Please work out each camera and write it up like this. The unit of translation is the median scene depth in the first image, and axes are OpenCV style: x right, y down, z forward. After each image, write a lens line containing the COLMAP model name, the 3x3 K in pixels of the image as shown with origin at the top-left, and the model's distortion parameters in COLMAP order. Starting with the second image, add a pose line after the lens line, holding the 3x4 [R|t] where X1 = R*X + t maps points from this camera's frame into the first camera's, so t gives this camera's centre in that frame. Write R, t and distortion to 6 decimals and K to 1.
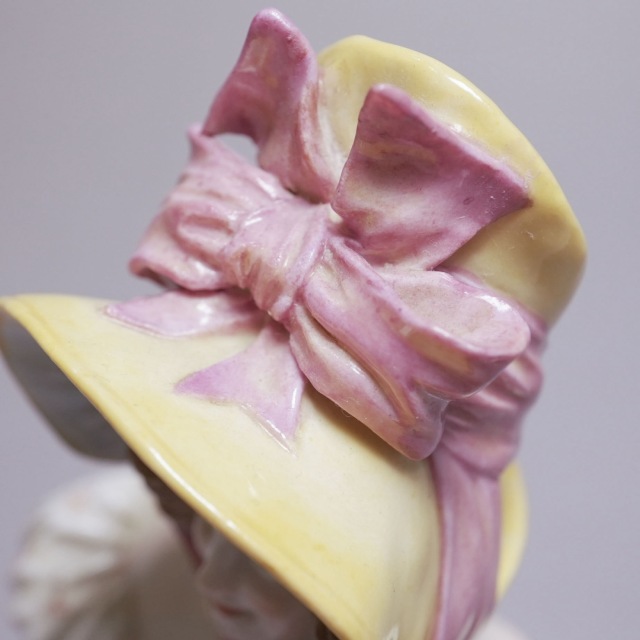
lens RADIAL K [[1235.6, 0, 313.8], [0, 1235.6, 323.2], [0, 0, 1]] dist [0.019555, 0.000000]
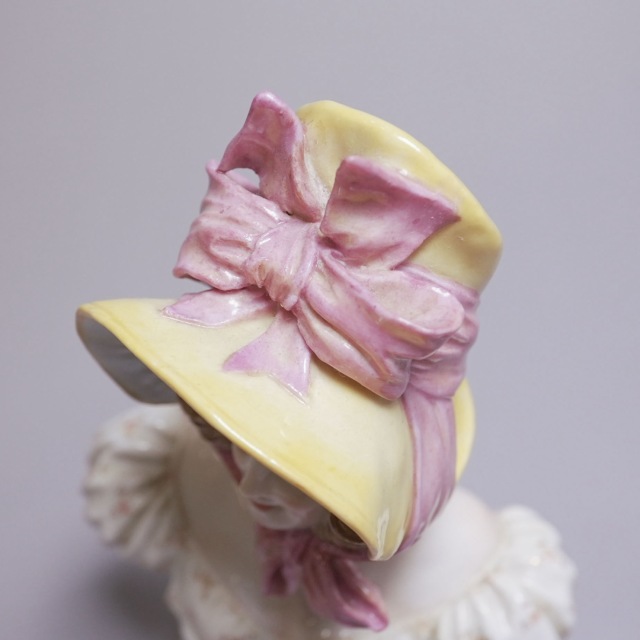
lens RADIAL K [[1235.6, 0, 323.8], [0, 1235.6, 318.3], [0, 0, 1]] dist [0.019555, 0.000000]
pose [[0.995954, -0.082785, 0.034962, -0.039150], [0.078038, 0.989662, 0.120330, -0.162361], [-0.044562, -0.117115, 0.992118, -0.411304]]
